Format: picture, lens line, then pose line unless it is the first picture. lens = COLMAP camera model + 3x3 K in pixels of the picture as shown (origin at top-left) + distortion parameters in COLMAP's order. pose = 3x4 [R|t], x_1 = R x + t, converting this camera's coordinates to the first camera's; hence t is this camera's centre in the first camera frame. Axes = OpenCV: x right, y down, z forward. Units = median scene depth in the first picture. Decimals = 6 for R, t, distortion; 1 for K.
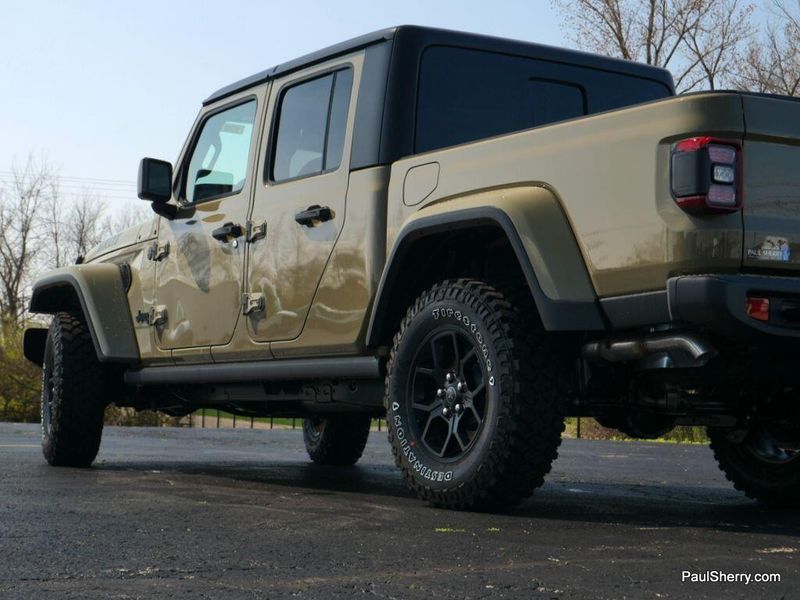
lens RADIAL K [[1650.4, 0, 400.0], [0, 1650.4, 300.0], [0, 0, 1]] dist [0.085883, -0.006536]
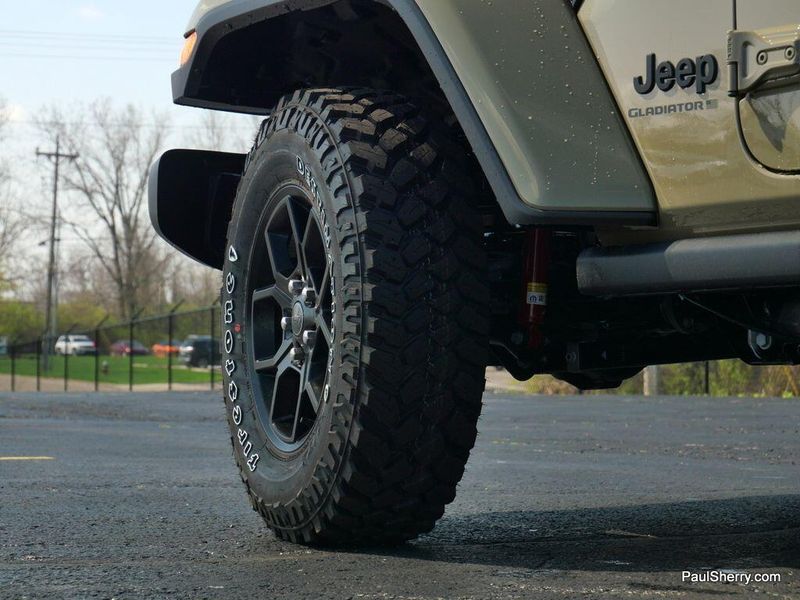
lens RADIAL K [[2255.1, 0, 400.0], [0, 2255.1, 300.0], [0, 0, 1]] dist [0.052301, -0.004008]
pose [[0.996528, -0.025892, 0.079133, -0.285494], [0.022490, 0.998796, 0.043587, 0.038961], [-0.080167, -0.041656, 0.995911, 0.691993]]
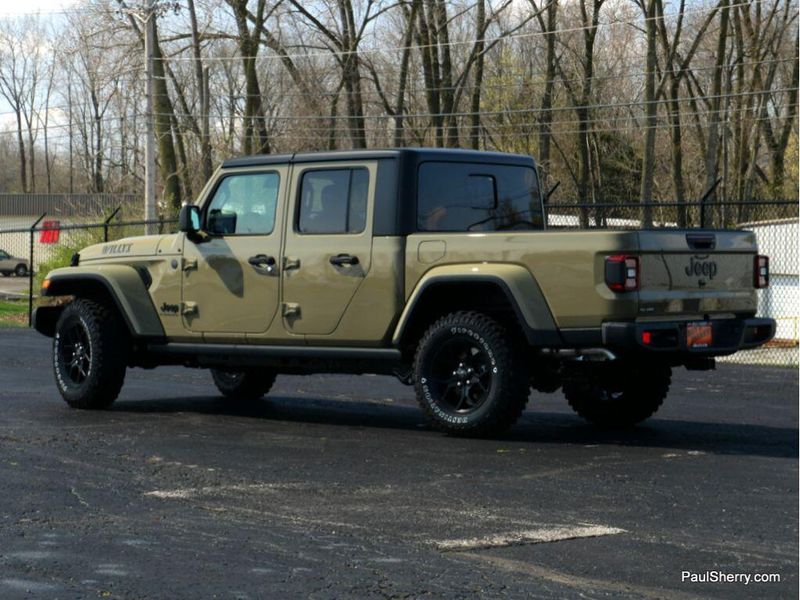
lens RADIAL K [[2255.1, 0, 400.0], [0, 2255.1, 300.0], [0, 0, 1]] dist [0.052301, -0.004008]
pose [[0.955537, -0.019667, 0.294215, -0.648689], [-0.007246, 0.995906, 0.090104, -0.210731], [-0.294783, -0.088230, 0.951482, -1.132960]]
